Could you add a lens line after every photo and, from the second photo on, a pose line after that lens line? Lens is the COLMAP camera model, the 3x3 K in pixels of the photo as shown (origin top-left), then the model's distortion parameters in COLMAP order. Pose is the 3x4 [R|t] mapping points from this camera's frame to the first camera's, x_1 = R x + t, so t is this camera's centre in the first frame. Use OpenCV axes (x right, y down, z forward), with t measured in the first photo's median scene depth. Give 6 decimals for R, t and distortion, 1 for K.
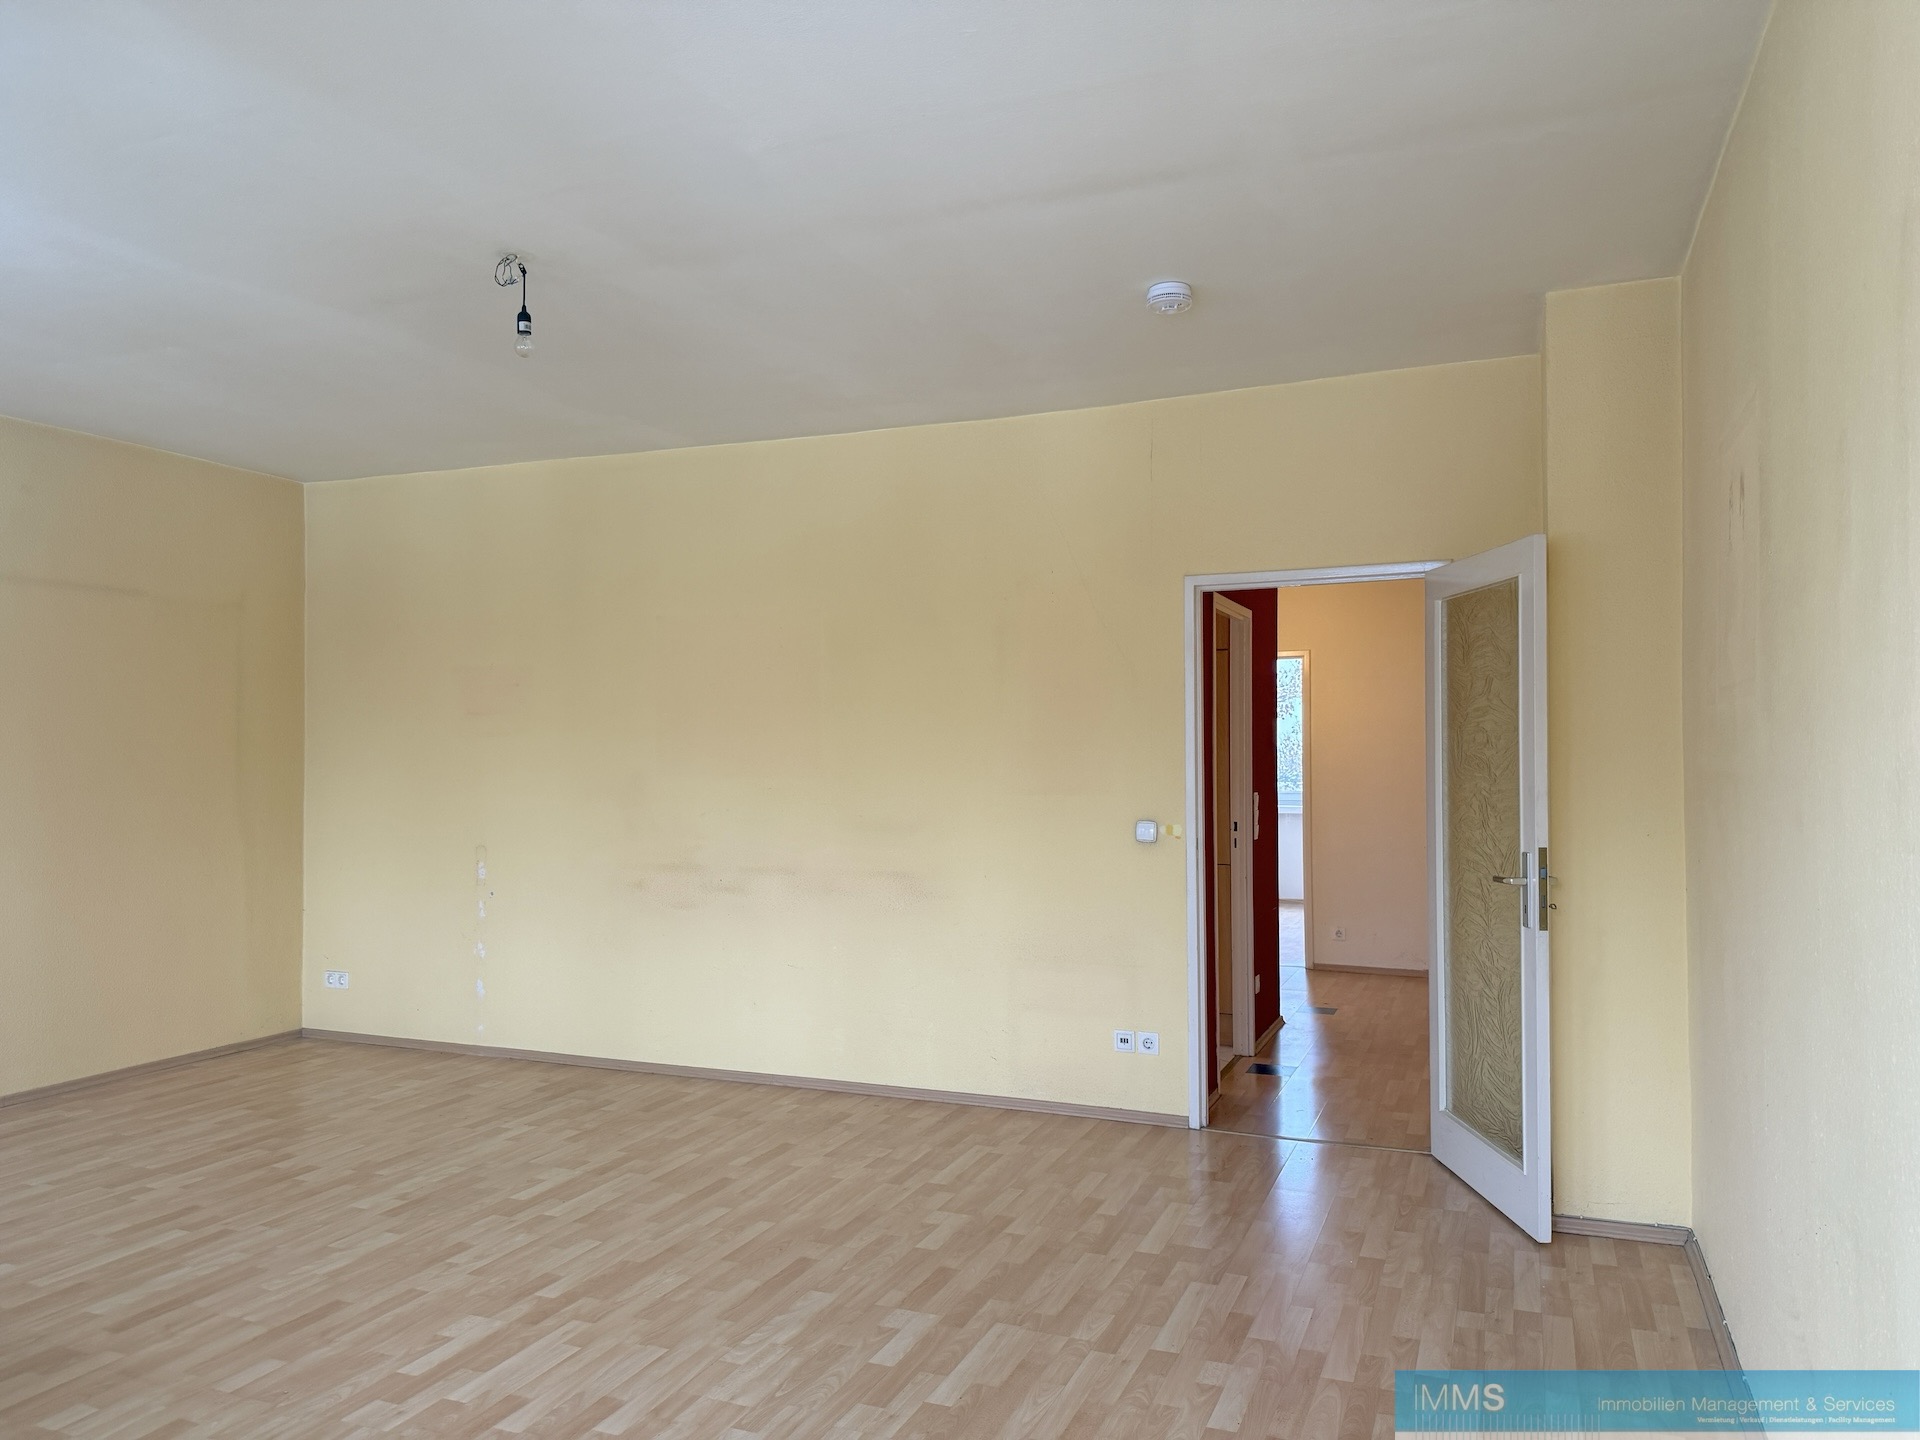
lens RADIAL K [[1356.1, 0, 958.9], [0, 1356.1, 724.5], [0, 0, 1]] dist [0.028603, -0.019785]
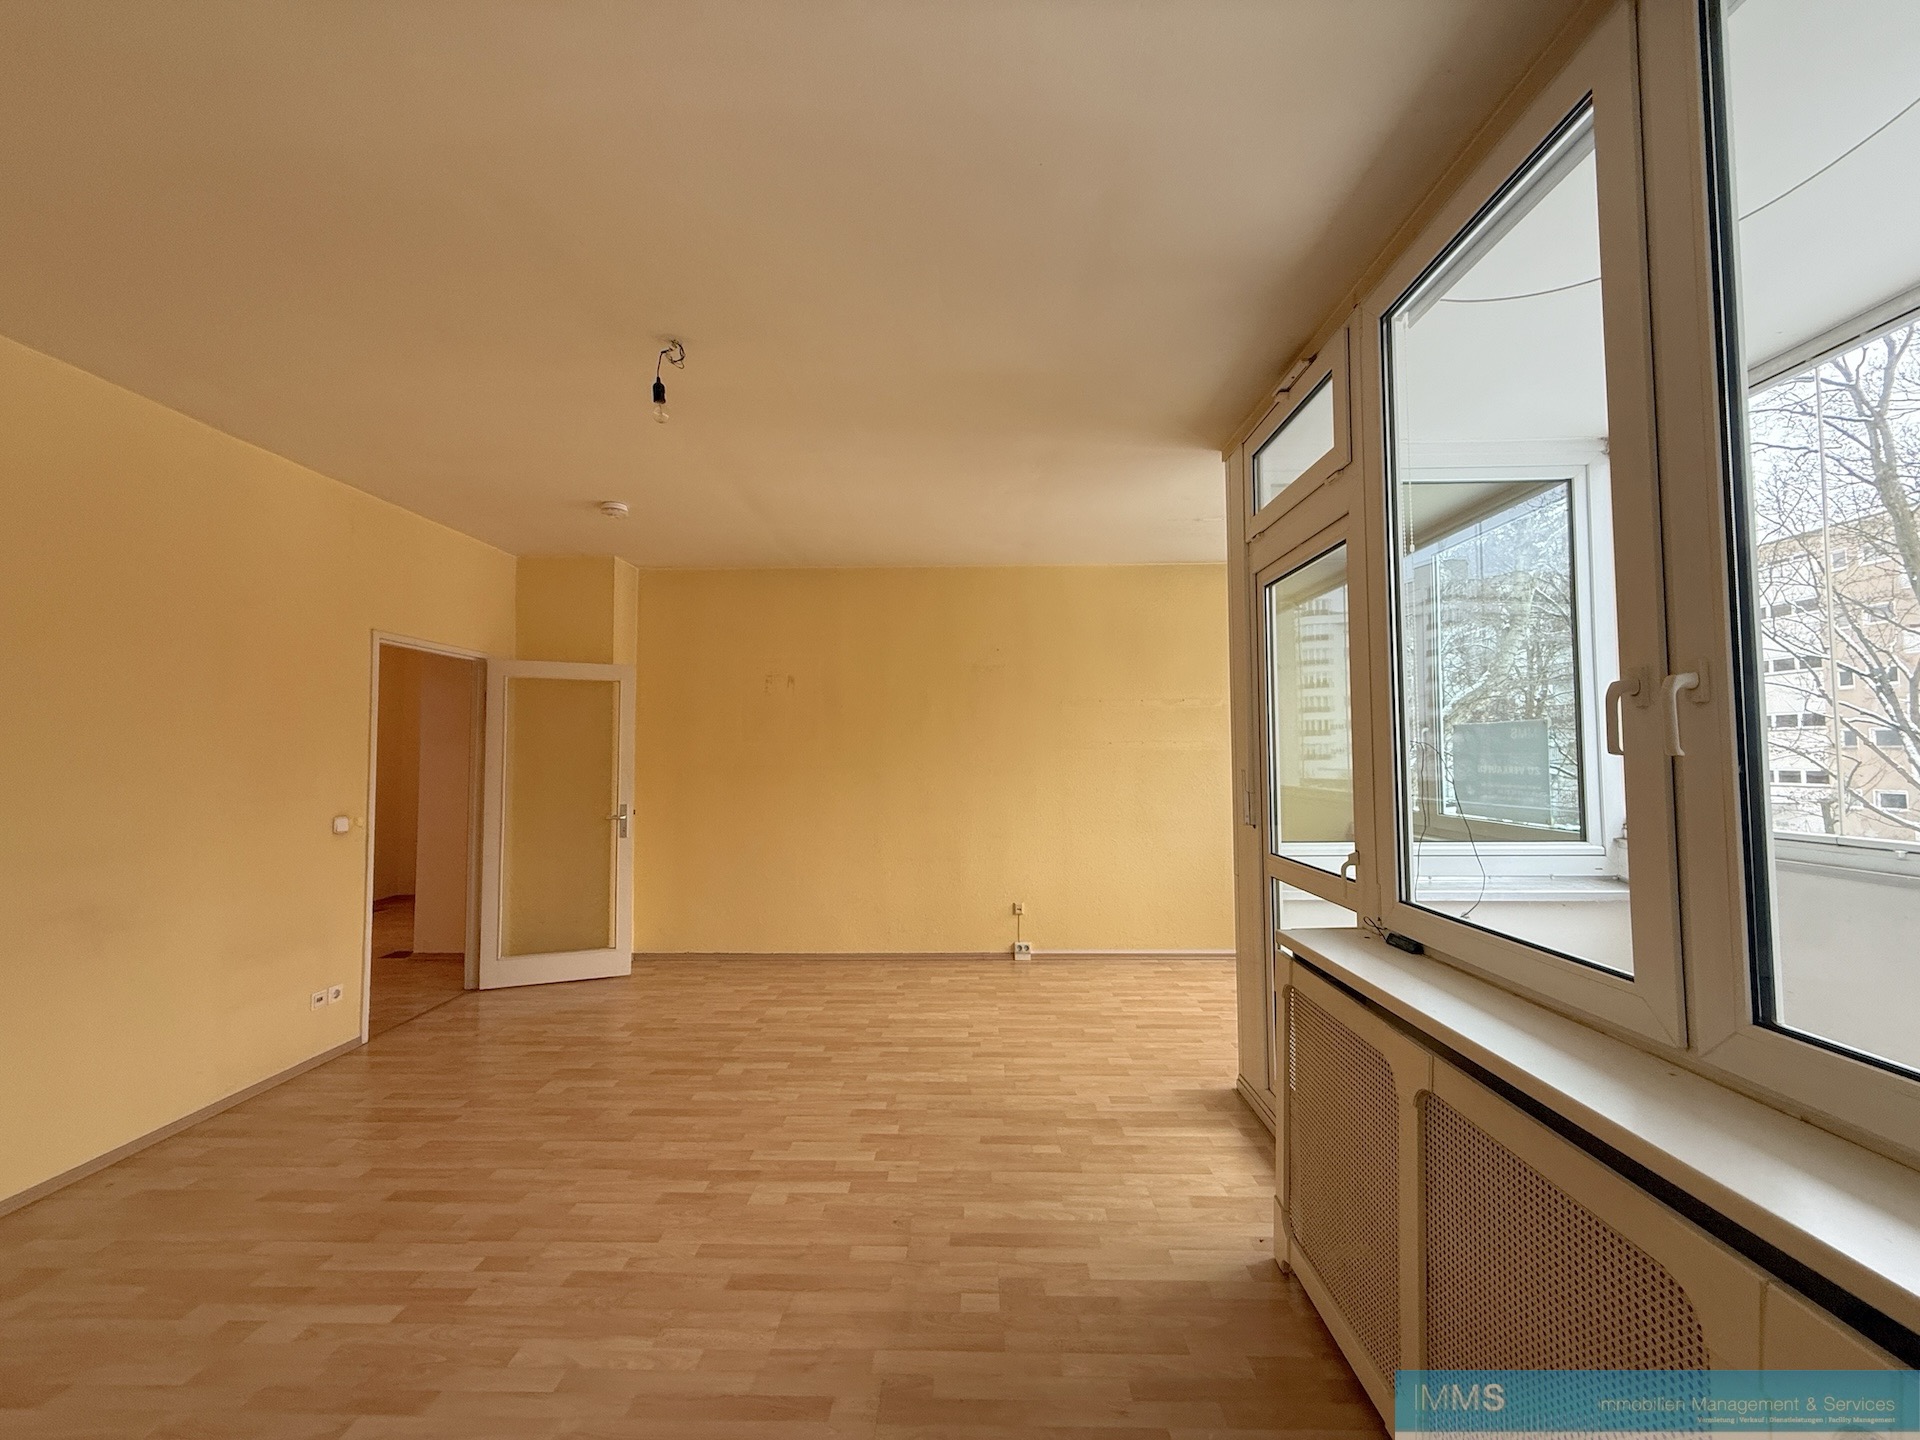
lens RADIAL K [[770.0, 0, 960.4], [0, 770.0, 723.7], [0, 0, 1]] dist [-0.010559, 0.000452]
pose [[-0.372794, 0.047645, 0.926690, -1.039511], [-0.006043, 0.998535, -0.053770, 0.028810], [-0.927895, -0.025645, -0.371960, 1.030528]]
